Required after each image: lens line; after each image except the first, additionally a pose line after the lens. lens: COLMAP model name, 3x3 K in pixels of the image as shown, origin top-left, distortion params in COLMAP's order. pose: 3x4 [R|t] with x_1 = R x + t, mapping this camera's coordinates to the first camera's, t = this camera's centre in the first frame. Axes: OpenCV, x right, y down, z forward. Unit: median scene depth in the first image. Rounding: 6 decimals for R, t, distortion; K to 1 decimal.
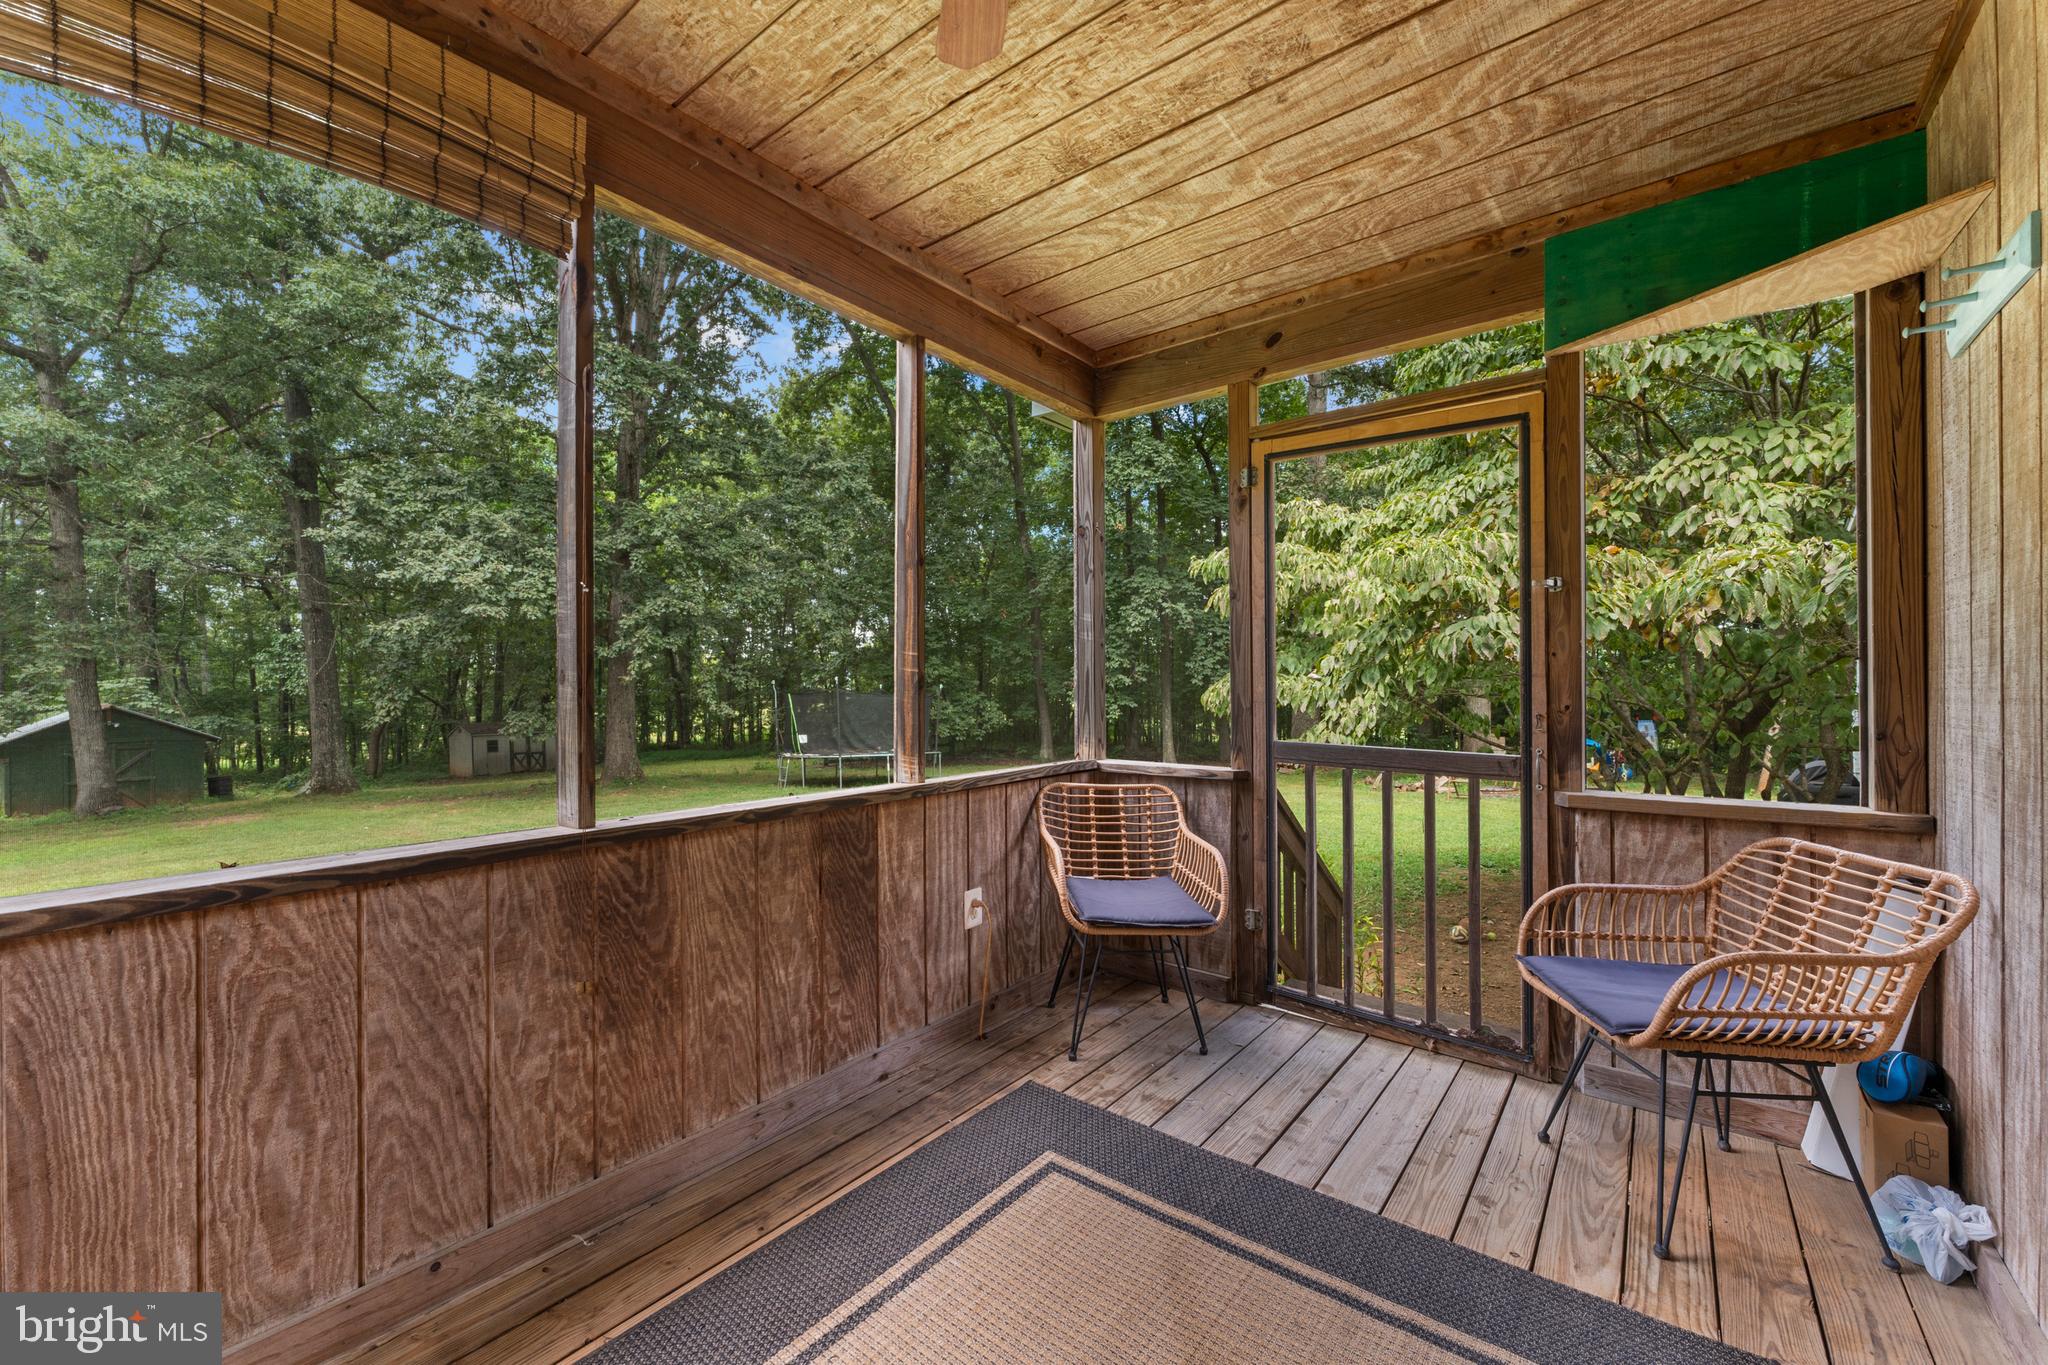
lens RADIAL K [[816.3, 0, 1017.3], [0, 816.3, 677.7], [0, 0, 1]] dist [0.001389, -0.000108]
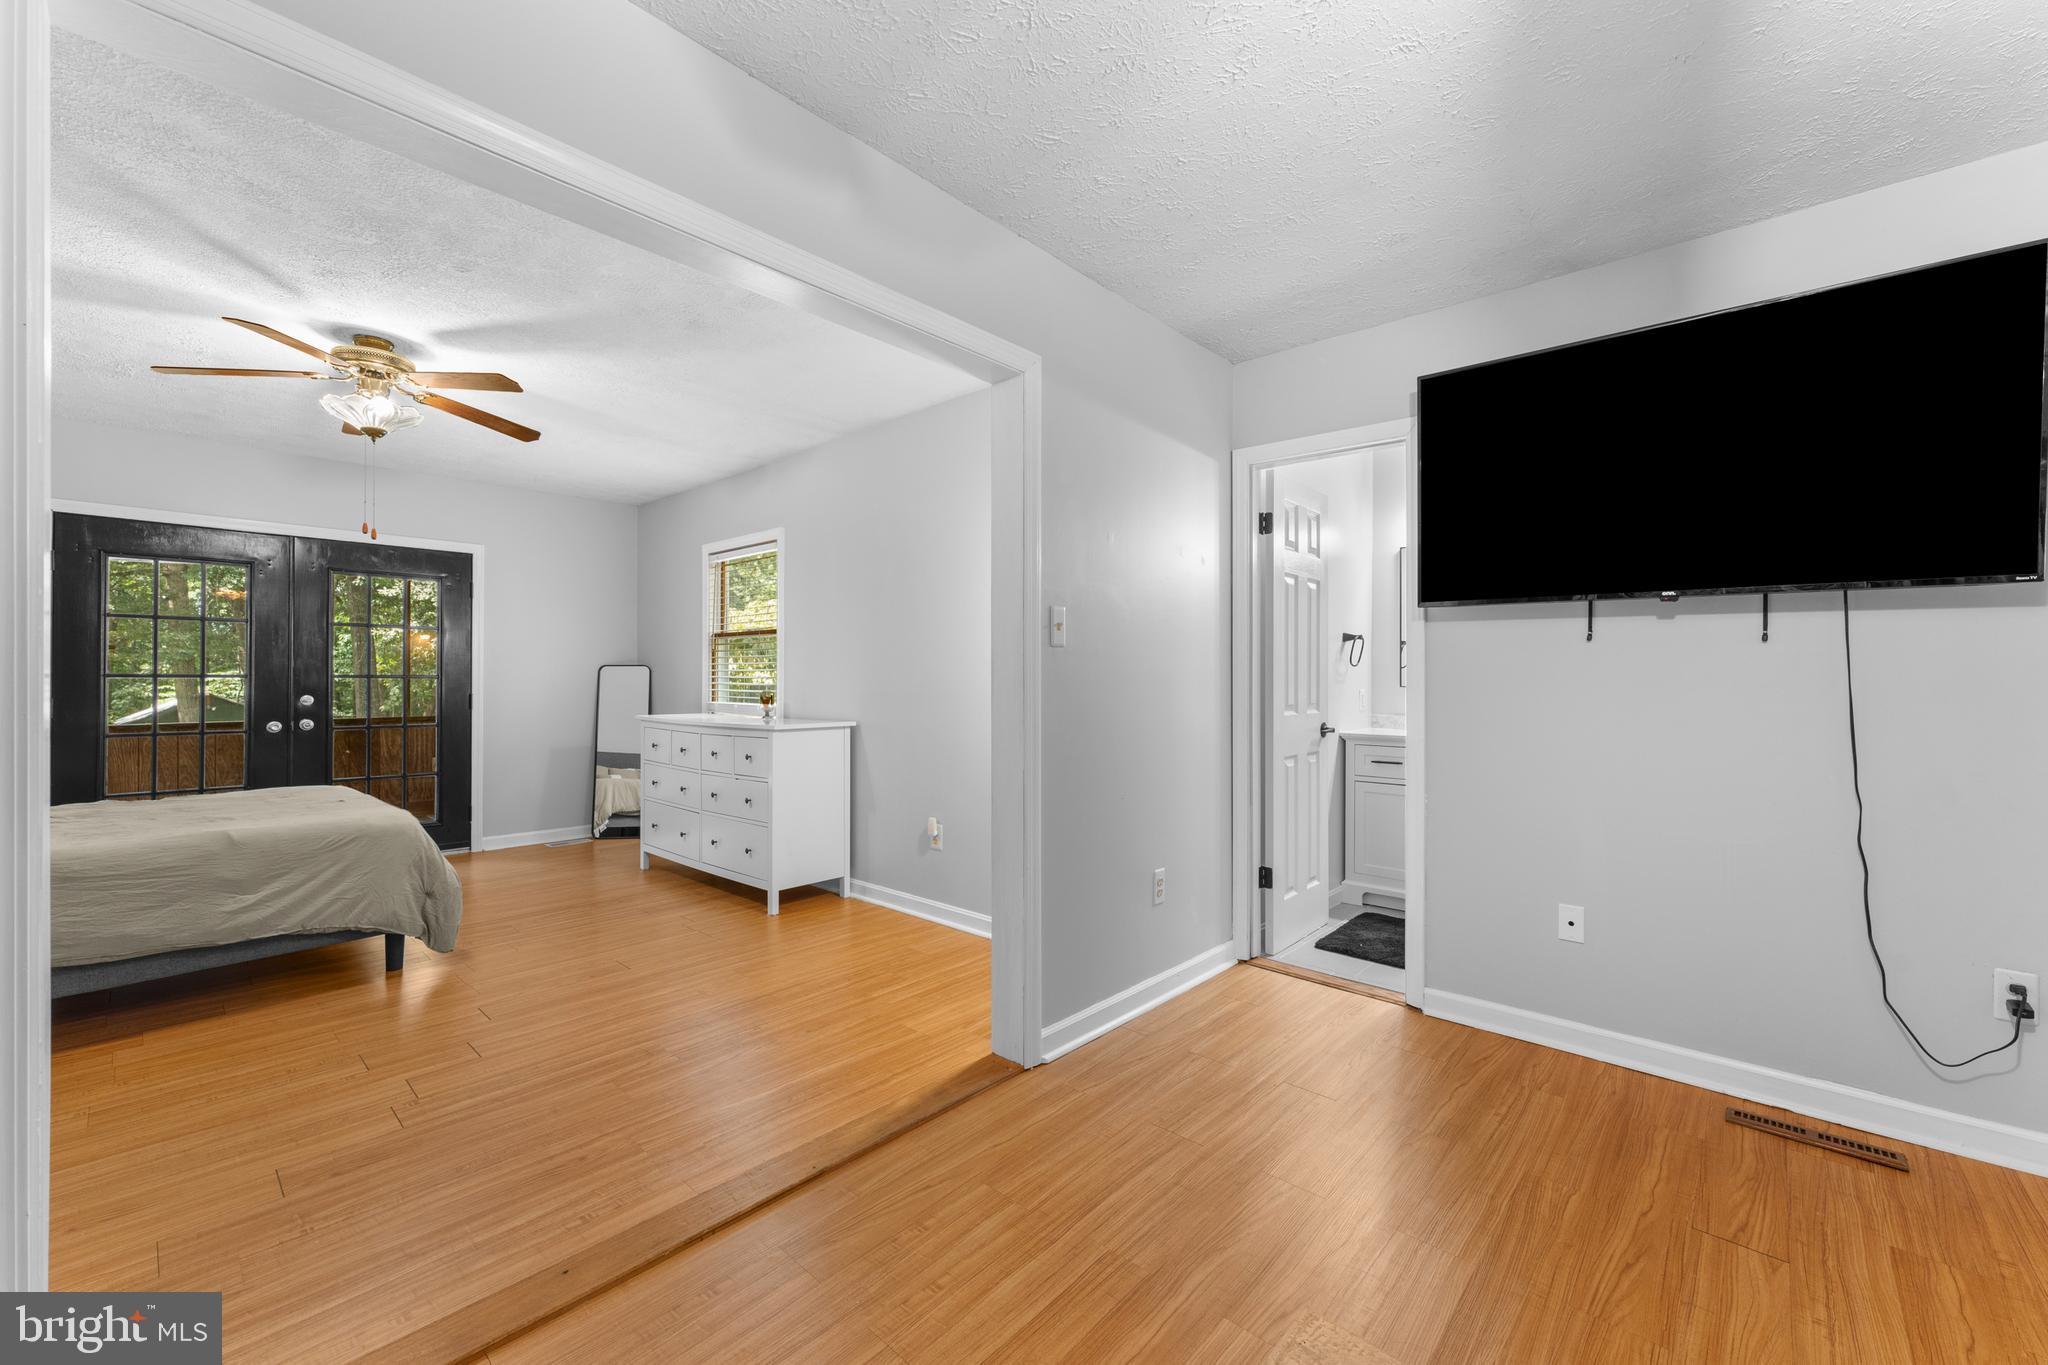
lens RADIAL K [[816.3, 0, 1017.3], [0, 816.3, 677.7], [0, 0, 1]] dist [0.001389, -0.000108]
pose [[0.998212, 0.004974, -0.059562, 2.286481], [-0.004689, 0.999977, 0.004927, -0.031941], [0.059585, -0.004638, 0.998212, -1.795720]]
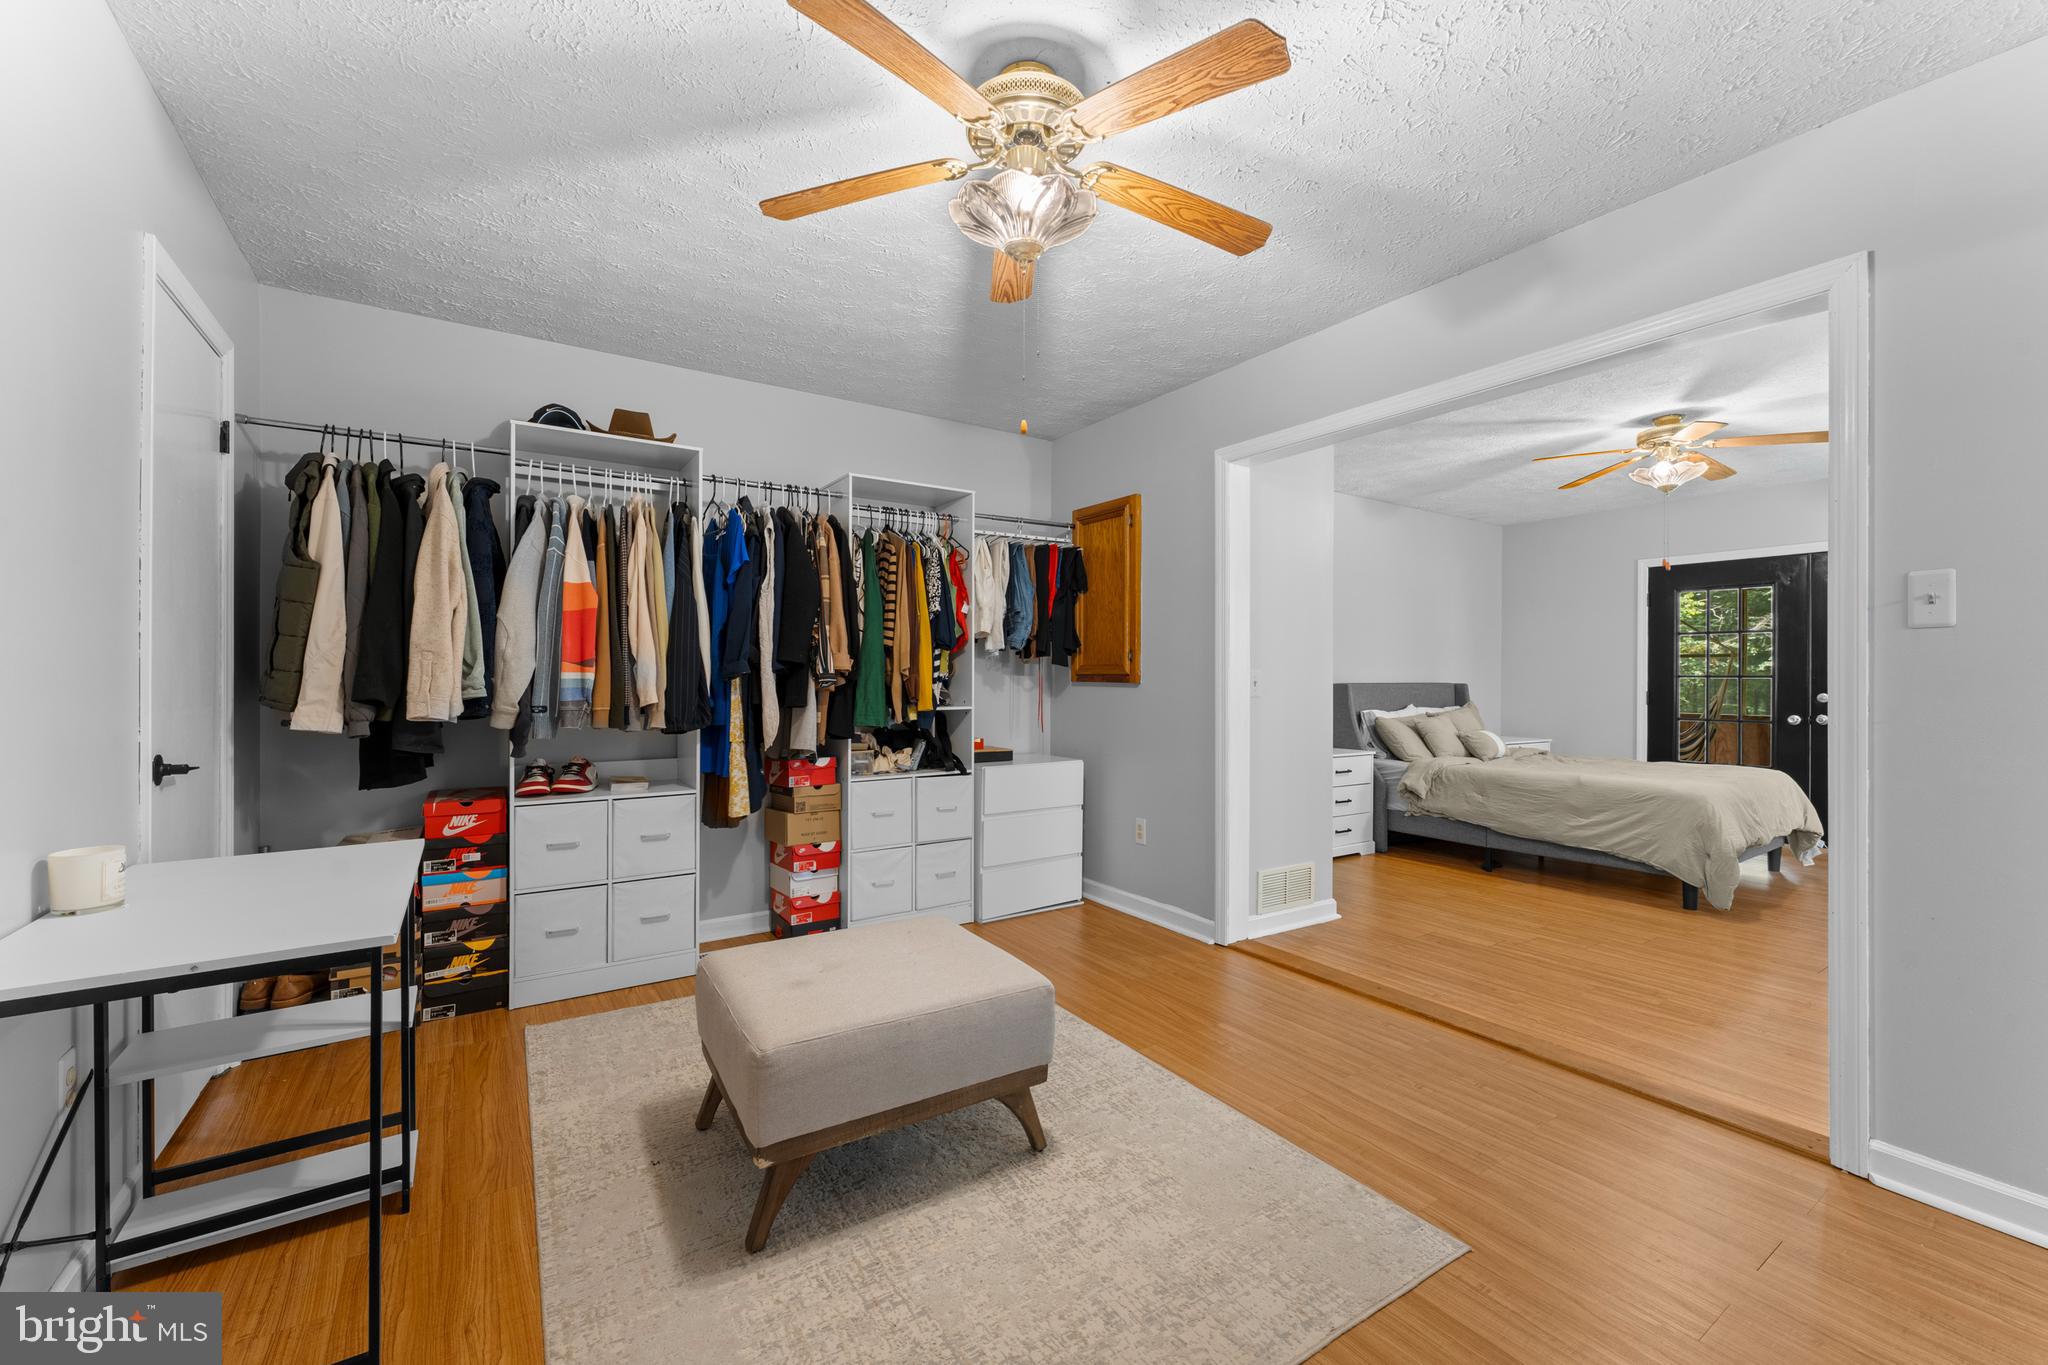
lens RADIAL K [[832.1, 0, 1017.9], [0, 832.1, 677.7], [0, 0, 1]] dist [0.000197, 0.000120]
pose [[-0.308197, 0.001325, -0.951322, 3.308158], [0.007279, 0.999973, -0.000966, -0.026096], [0.951295, -0.007223, -0.308198, -1.272453]]
